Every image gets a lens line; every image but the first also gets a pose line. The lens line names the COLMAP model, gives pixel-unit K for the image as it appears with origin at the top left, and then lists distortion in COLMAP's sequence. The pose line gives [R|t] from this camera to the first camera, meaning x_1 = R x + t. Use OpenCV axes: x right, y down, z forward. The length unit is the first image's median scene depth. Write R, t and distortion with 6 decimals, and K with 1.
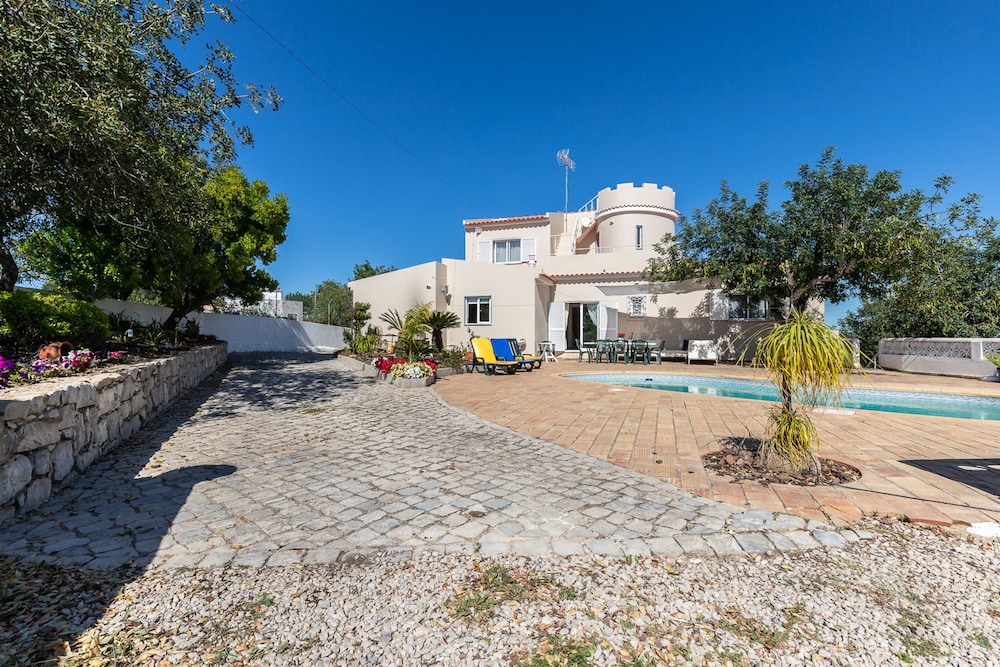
lens RADIAL K [[442.1, 0, 500.3], [0, 442.1, 337.2], [0, 0, 1]] dist [-0.012141, -0.000152]
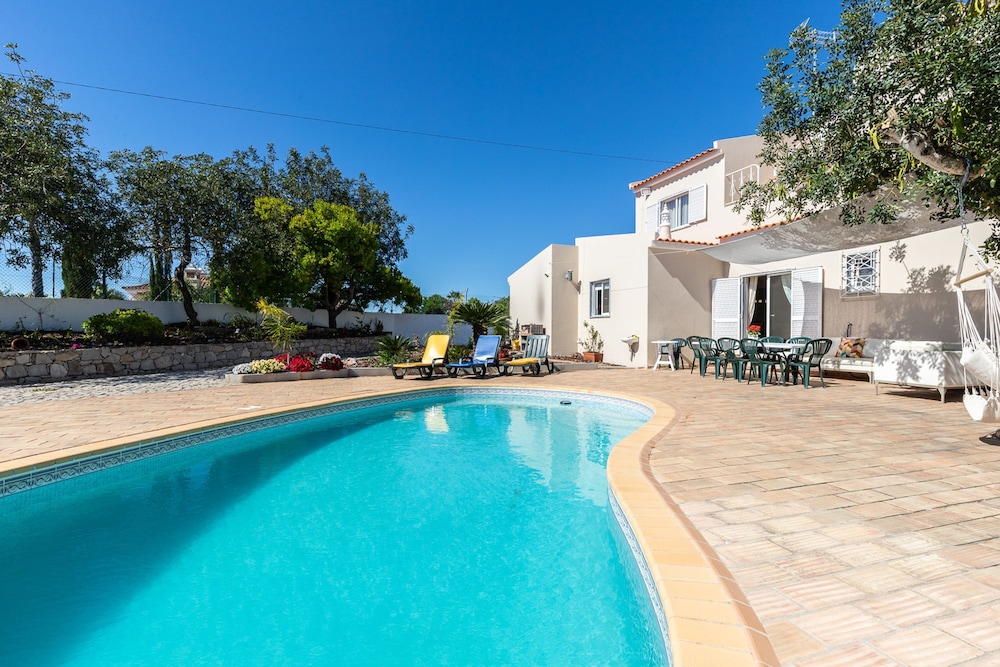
lens RADIAL K [[460.7, 0, 504.1], [0, 460.7, 334.0], [0, 0, 1]] dist [-0.037201, 0.008658]
pose [[0.647173, -0.001106, -0.762342, 0.448874], [0.001315, 0.999999, -0.000334, 0.001300], [0.762342, -0.000786, 0.647174, 0.353664]]
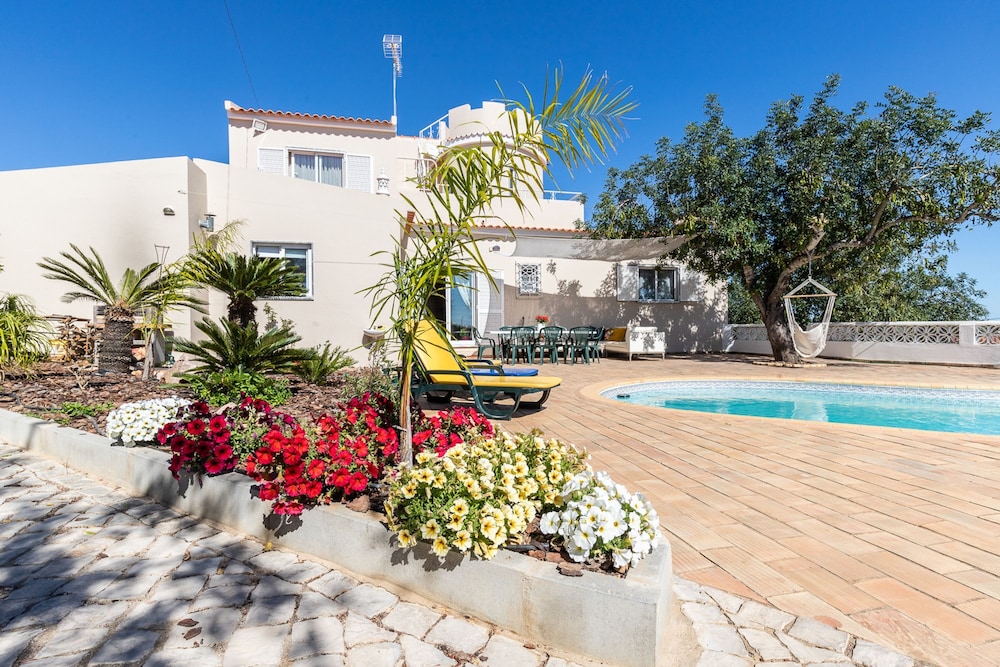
lens RADIAL K [[498.5, 0, 497.1], [0, 498.5, 318.0], [0, 0, 1]] dist [-0.002943, 0.009671]
pose [[0.845835, 0.004174, 0.533428, -0.146019], [0.005849, 0.999837, -0.017099, 0.005360], [-0.533412, 0.017583, 0.845673, 0.384071]]
